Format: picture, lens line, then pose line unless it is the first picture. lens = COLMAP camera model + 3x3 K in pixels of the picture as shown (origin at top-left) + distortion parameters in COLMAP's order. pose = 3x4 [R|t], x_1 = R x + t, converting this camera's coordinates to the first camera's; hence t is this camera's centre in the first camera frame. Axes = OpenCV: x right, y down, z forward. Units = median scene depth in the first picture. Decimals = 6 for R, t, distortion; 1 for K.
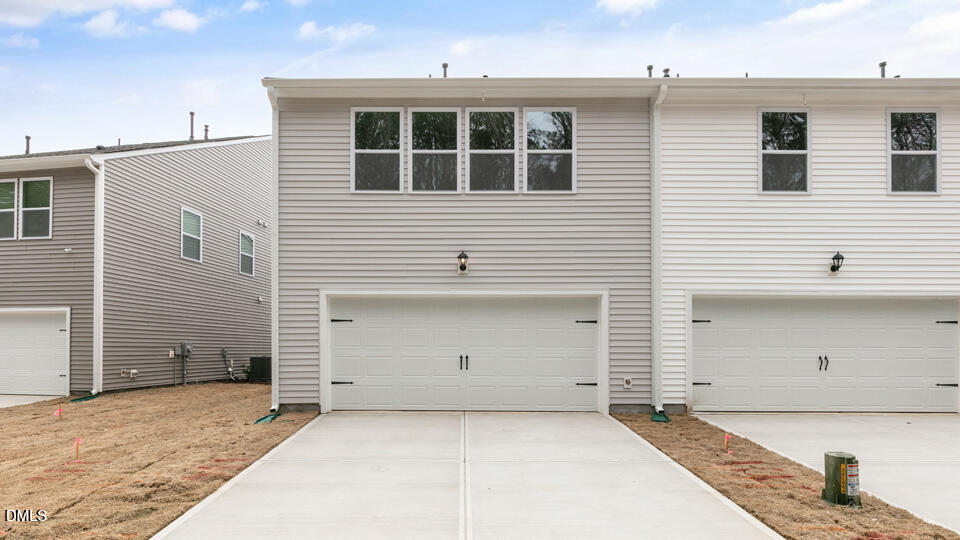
lens RADIAL K [[508.6, 0, 449.5], [0, 508.6, 267.5], [0, 0, 1]] dist [0.000408, -0.000618]
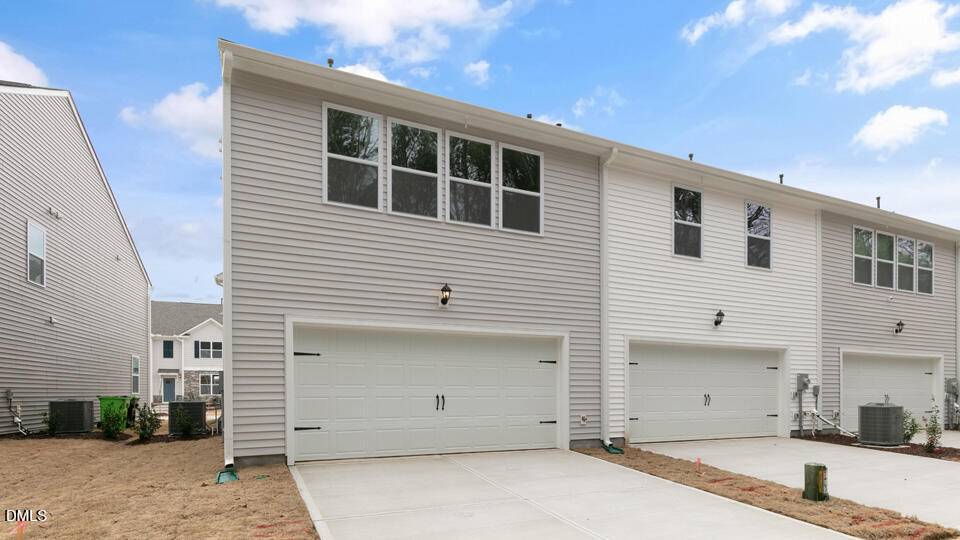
lens RADIAL K [[597.4, 0, 478.6], [0, 597.4, 286.2], [0, 0, 1]] dist [0.020939, 0.002133]
pose [[0.874075, 0.081668, 0.478877, -0.451315], [-0.077374, 0.996588, -0.028731, -0.000737], [-0.479590, -0.011940, 0.877411, -0.000020]]
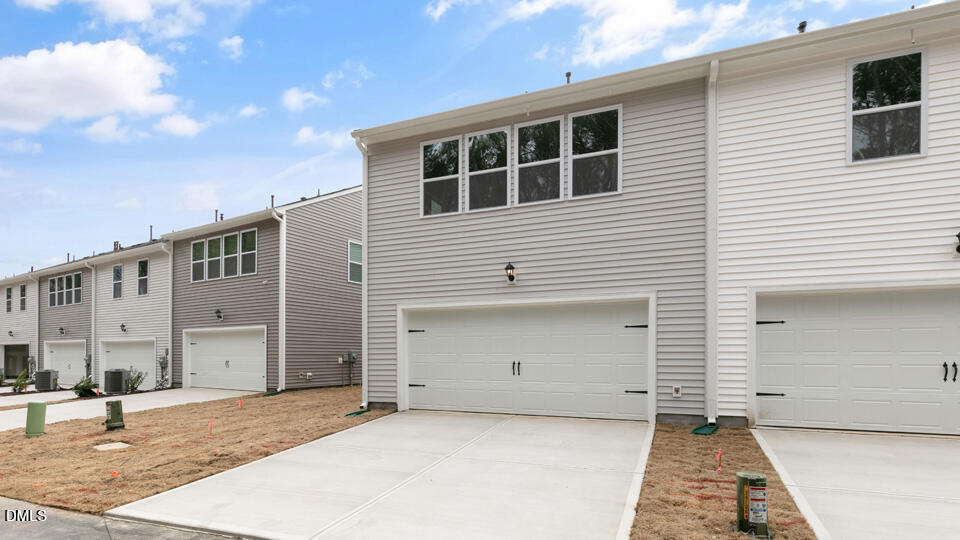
lens RADIAL K [[510.7, 0, 480.0], [0, 510.7, 270.0], [0, 0, 1]] dist [-0.000065, -0.000170]
pose [[0.914843, -0.070976, -0.397523, 0.389911], [0.068679, 0.997438, -0.020032, -0.000009], [0.397926, -0.008975, 0.917374, 0.004448]]
